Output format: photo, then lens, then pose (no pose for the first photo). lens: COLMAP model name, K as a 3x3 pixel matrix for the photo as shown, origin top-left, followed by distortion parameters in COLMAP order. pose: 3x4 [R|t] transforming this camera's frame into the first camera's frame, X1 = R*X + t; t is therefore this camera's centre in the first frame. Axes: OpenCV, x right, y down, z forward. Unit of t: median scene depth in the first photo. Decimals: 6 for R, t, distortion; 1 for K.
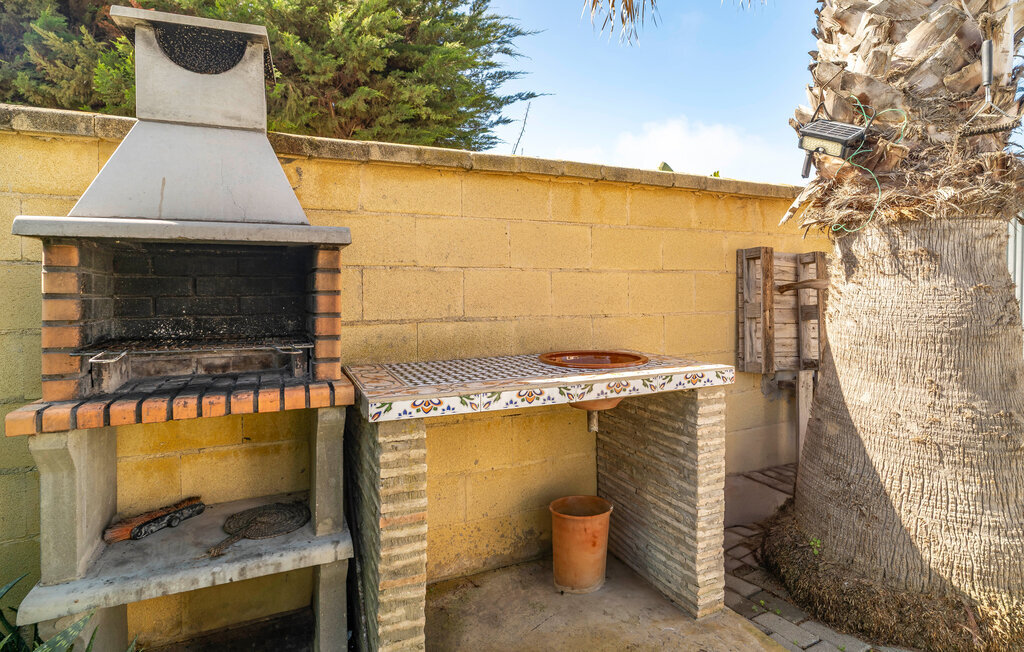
lens RADIAL K [[535.7, 0, 516.2], [0, 535.7, 313.2], [0, 0, 1]] dist [-0.001433, 0.000378]
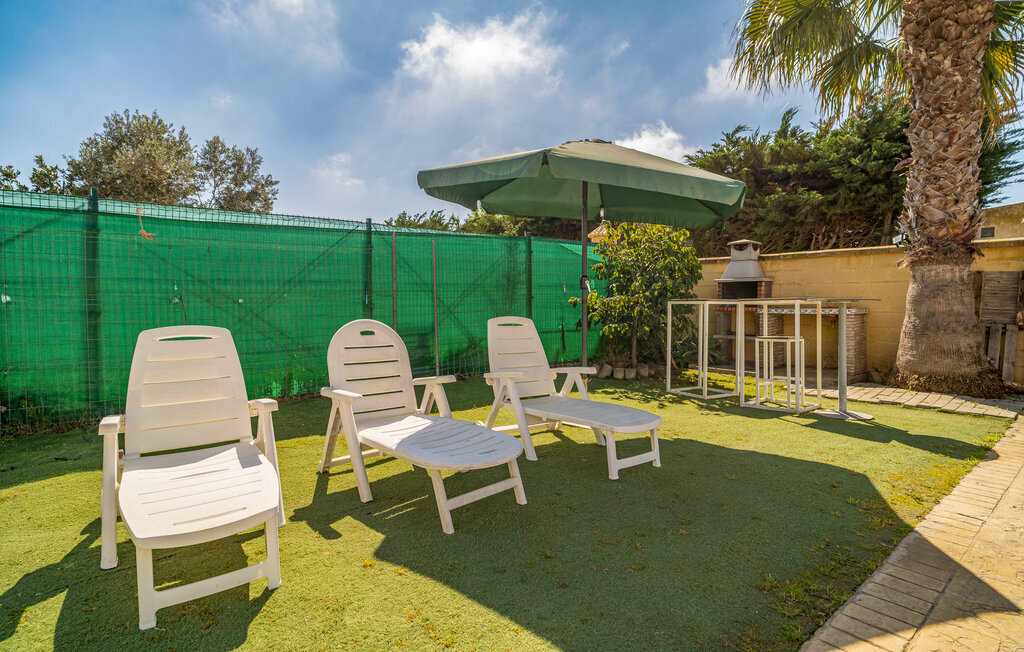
lens RADIAL K [[528.9, 0, 510.3], [0, 528.9, 313.8], [0, 0, 1]] dist [-0.000420, -0.000442]
pose [[0.260575, 0.033424, -0.964875, 3.204916], [-0.025651, 0.999287, 0.027689, 0.084491], [0.965113, 0.017535, 0.261247, -2.129203]]
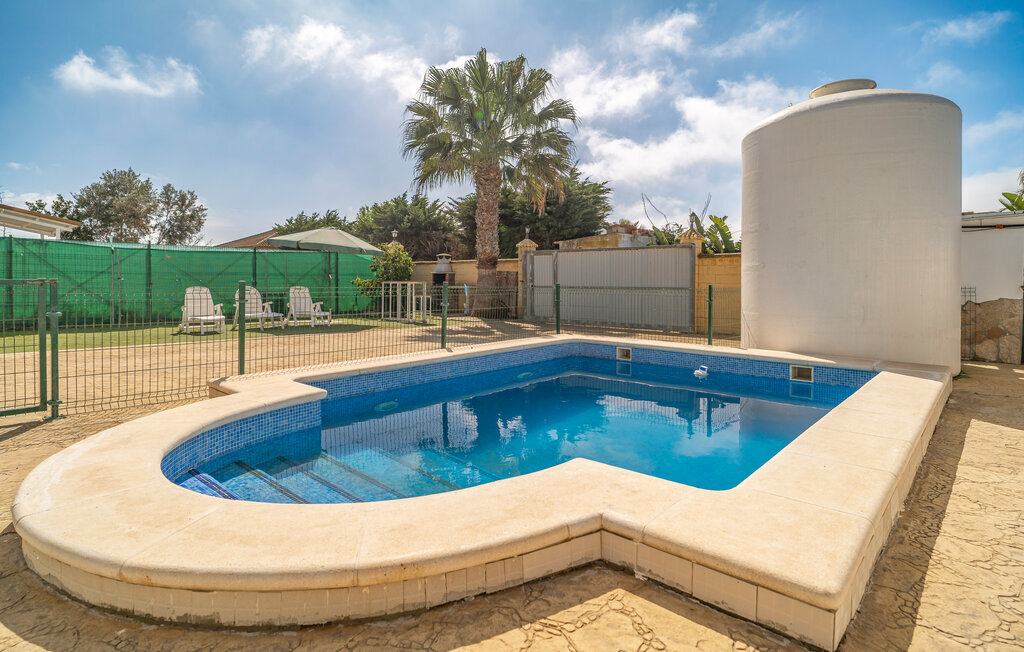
lens RADIAL K [[525.4, 0, 509.5], [0, 525.4, 290.9], [0, 0, 1]] dist [0.000500, 0.000943]
pose [[0.391690, 0.027719, -0.919680, 8.372198], [-0.034398, 0.999288, 0.015468, 0.016628], [0.919454, 0.025577, 0.392364, -1.707871]]
